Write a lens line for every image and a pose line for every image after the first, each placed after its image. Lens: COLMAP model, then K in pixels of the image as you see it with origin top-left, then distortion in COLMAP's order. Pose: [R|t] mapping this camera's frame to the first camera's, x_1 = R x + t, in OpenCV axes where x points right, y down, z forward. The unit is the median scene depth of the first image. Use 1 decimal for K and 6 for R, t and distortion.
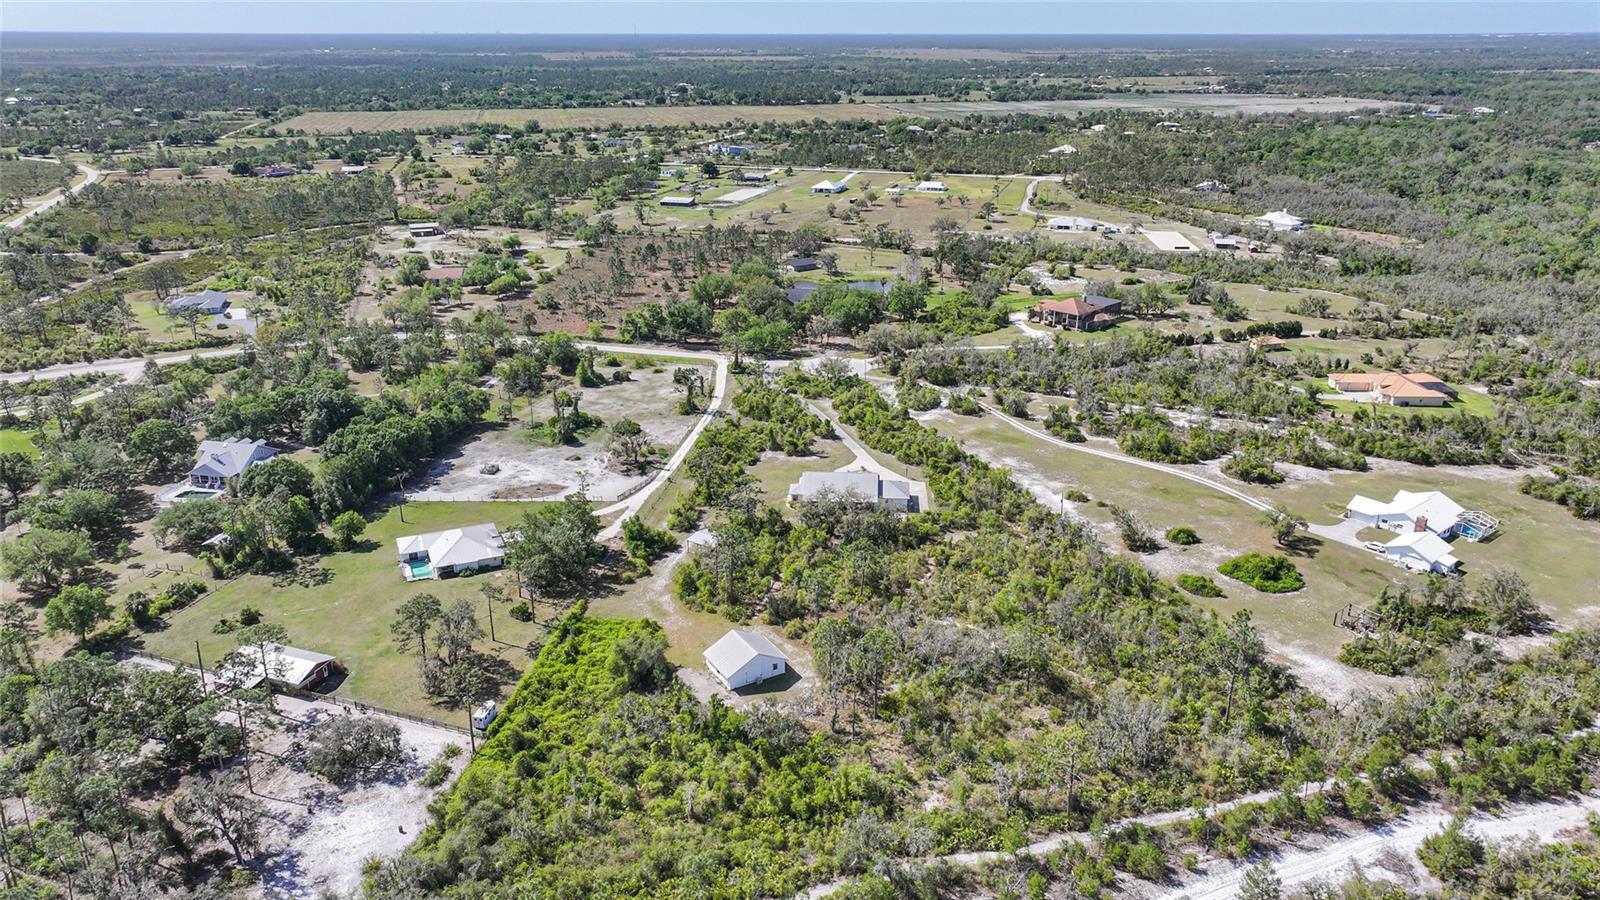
lens RADIAL K [[1127.9, 0, 803.7], [0, 1127.9, 445.9], [0, 0, 1]] dist [0.002959, 0.008212]
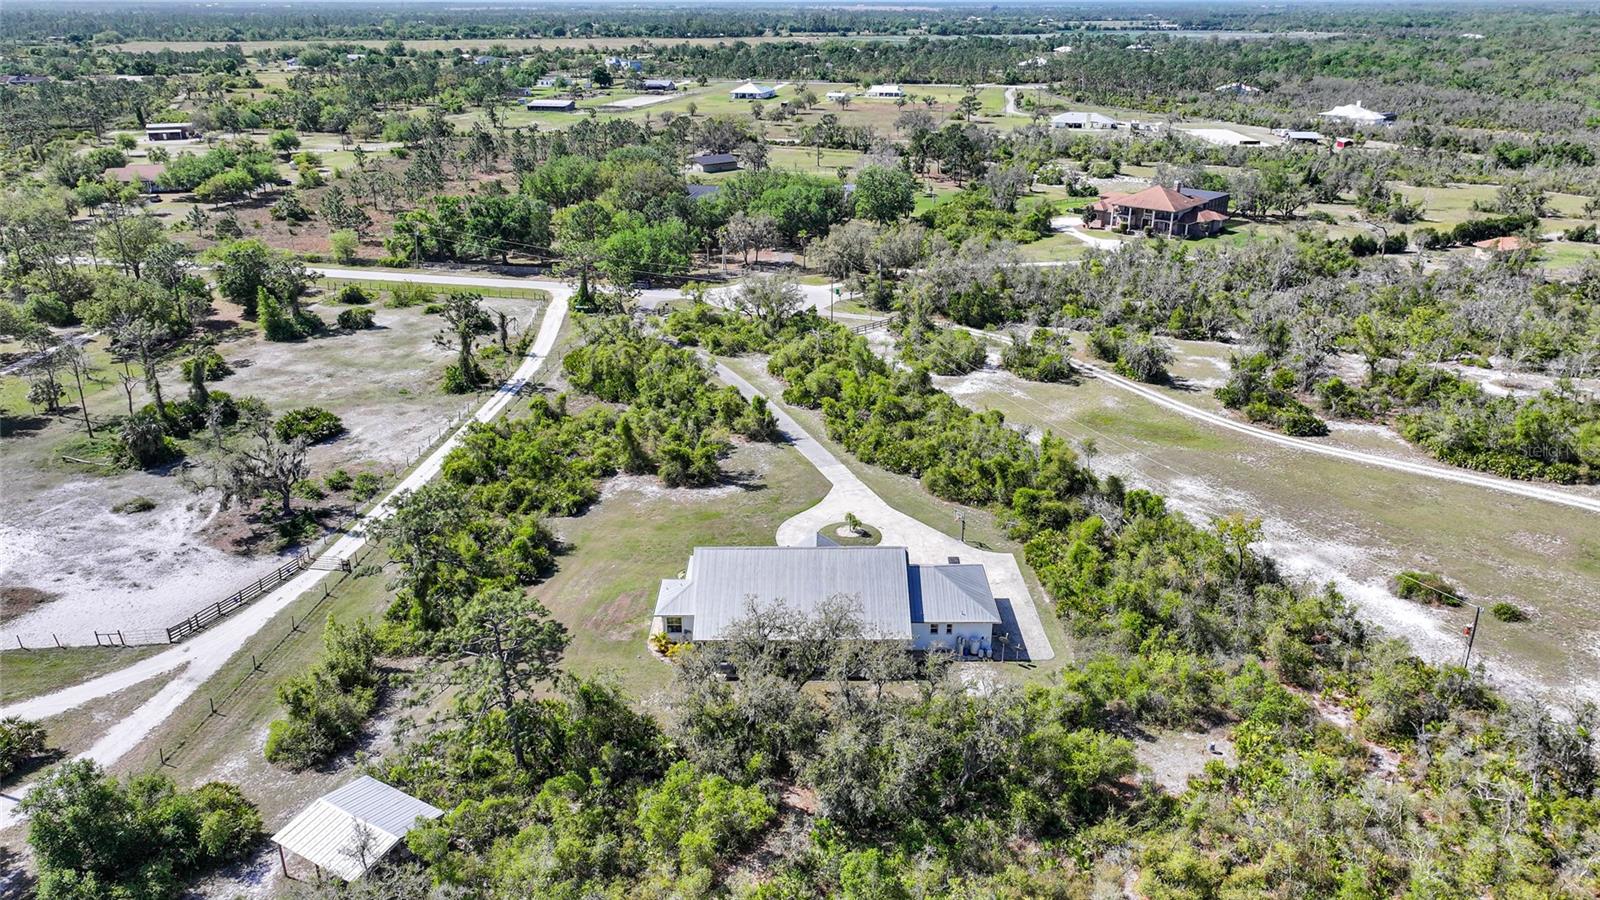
lens RADIAL K [[1127.9, 0, 797.6], [0, 1127.9, 455.2], [0, 0, 1]] dist [0.002959, 0.008212]
pose [[0.998216, -0.023740, 0.054782, 0.011595], [0.021952, 0.999214, 0.033004, -0.015547], [-0.055522, -0.031743, 0.997953, 0.578730]]
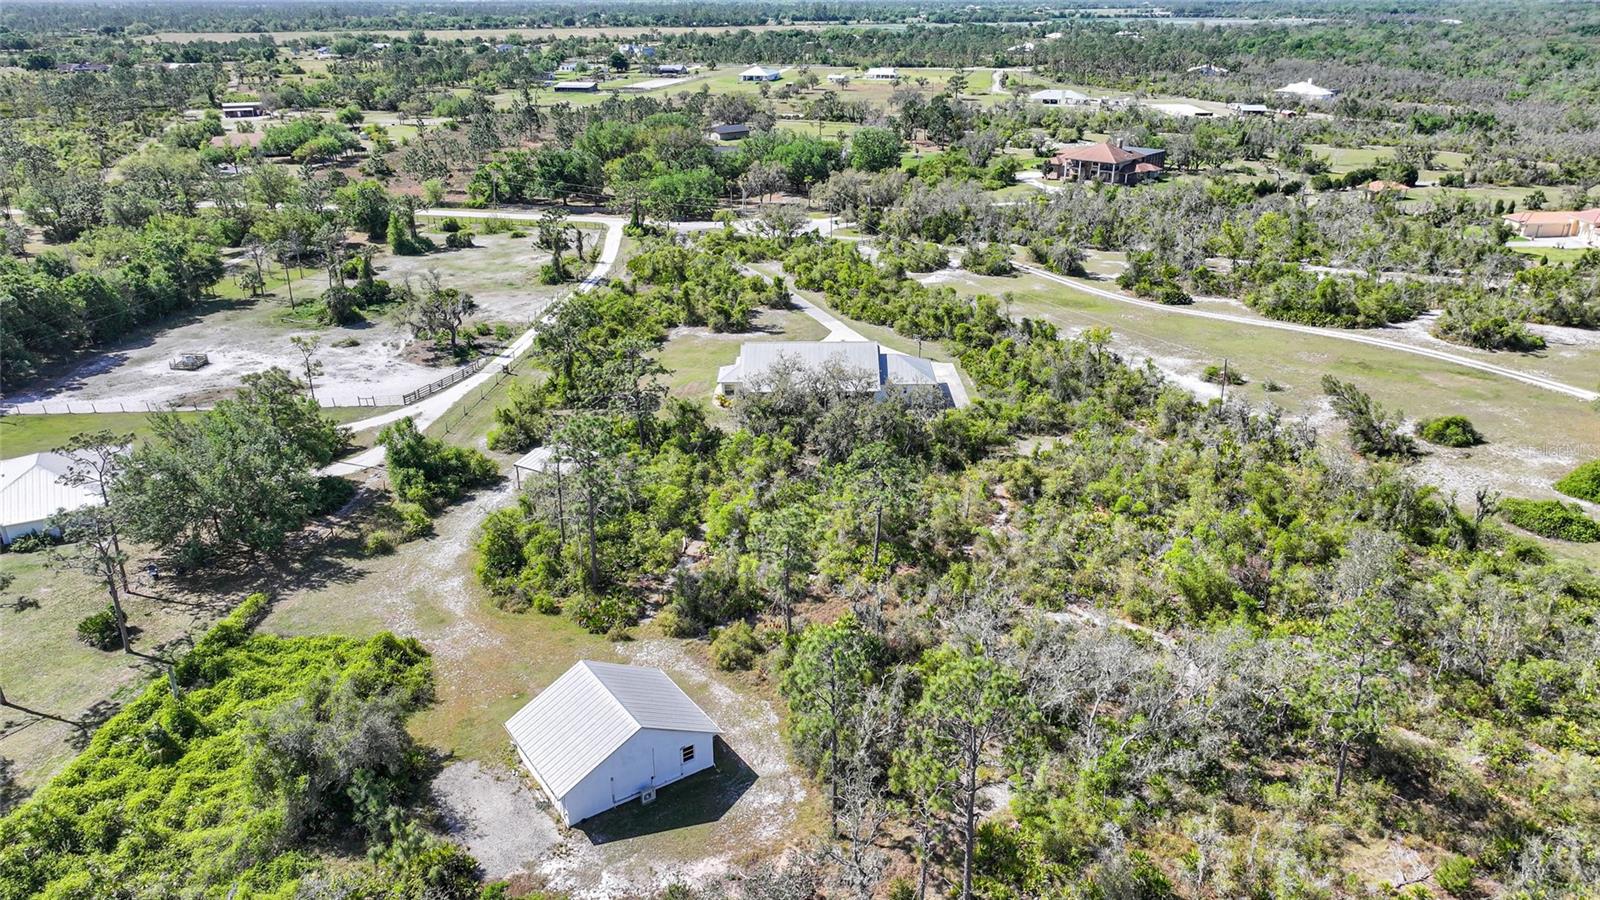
lens RADIAL K [[1127.9, 0, 799.5], [0, 1127.9, 453.6], [0, 0, 1]] dist [0.002959, 0.008212]
pose [[0.998162, -0.028577, 0.053437, -0.003088], [0.026487, 0.998872, 0.039422, 0.050586], [-0.054503, -0.037934, 0.997793, 0.400085]]
